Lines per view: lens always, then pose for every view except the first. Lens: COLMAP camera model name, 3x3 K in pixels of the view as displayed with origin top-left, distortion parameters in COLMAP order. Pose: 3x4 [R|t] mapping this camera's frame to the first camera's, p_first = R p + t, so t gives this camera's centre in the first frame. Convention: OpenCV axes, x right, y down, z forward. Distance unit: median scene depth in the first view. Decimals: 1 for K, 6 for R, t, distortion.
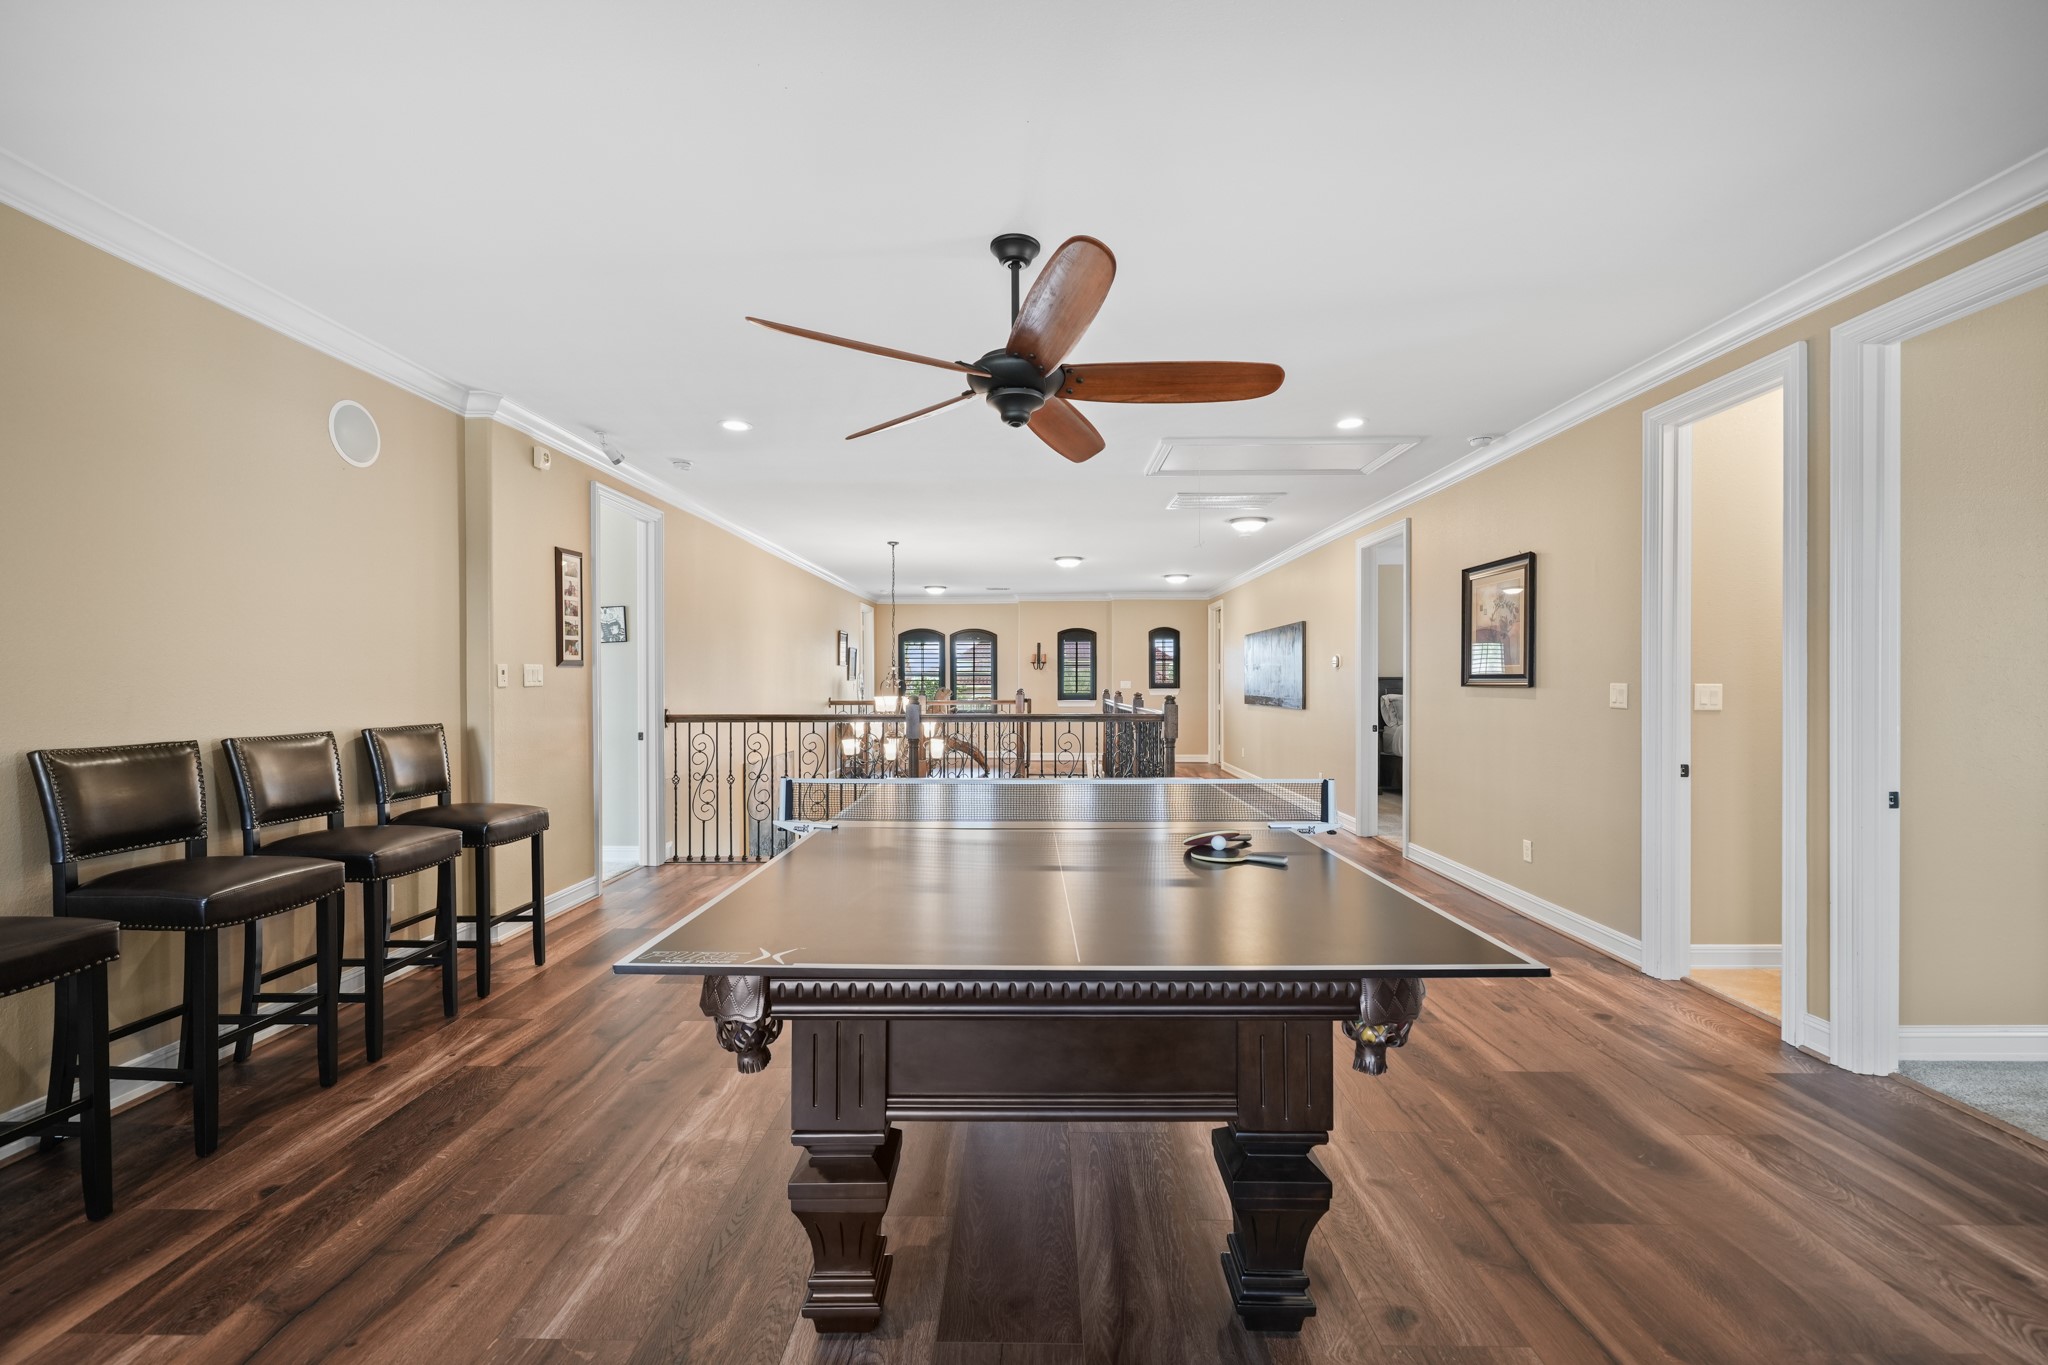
lens RADIAL K [[861.8, 0, 1030.1], [0, 861.8, 686.3], [0, 0, 1]] dist [-0.002869, -0.000511]
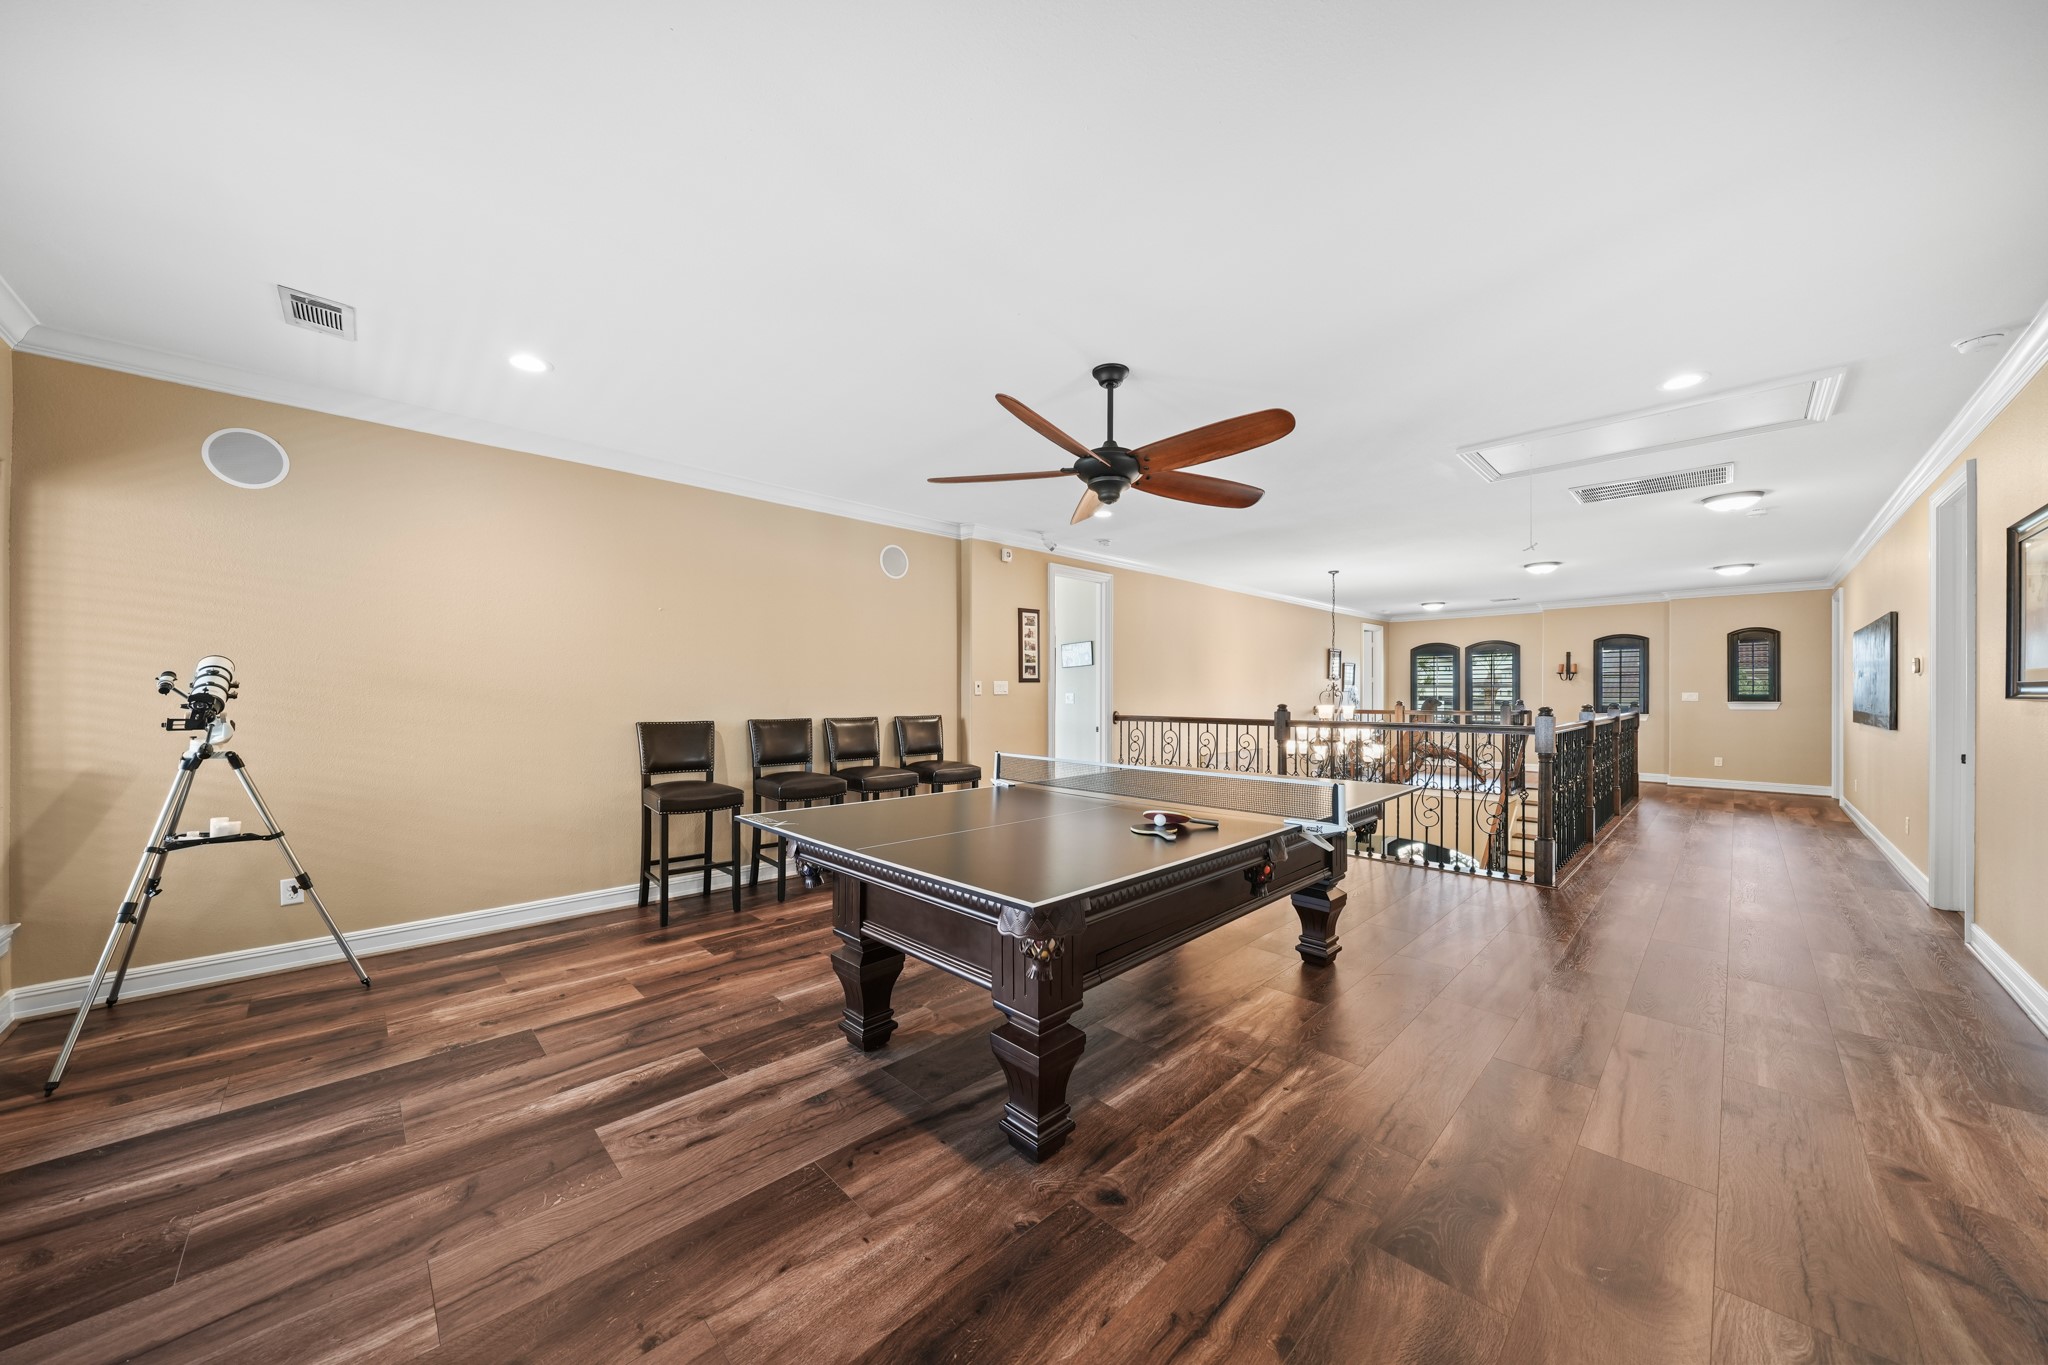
lens RADIAL K [[708.6, 0, 1013.6], [0, 708.6, 694.3], [0, 0, 1]] dist [-0.006334, 0.000101]
pose [[0.703674, 0.002348, -0.710519, 0.369939], [-0.005119, 0.999985, -0.001765, 0.001400], [0.710504, 0.004879, 0.703676, 0.059659]]
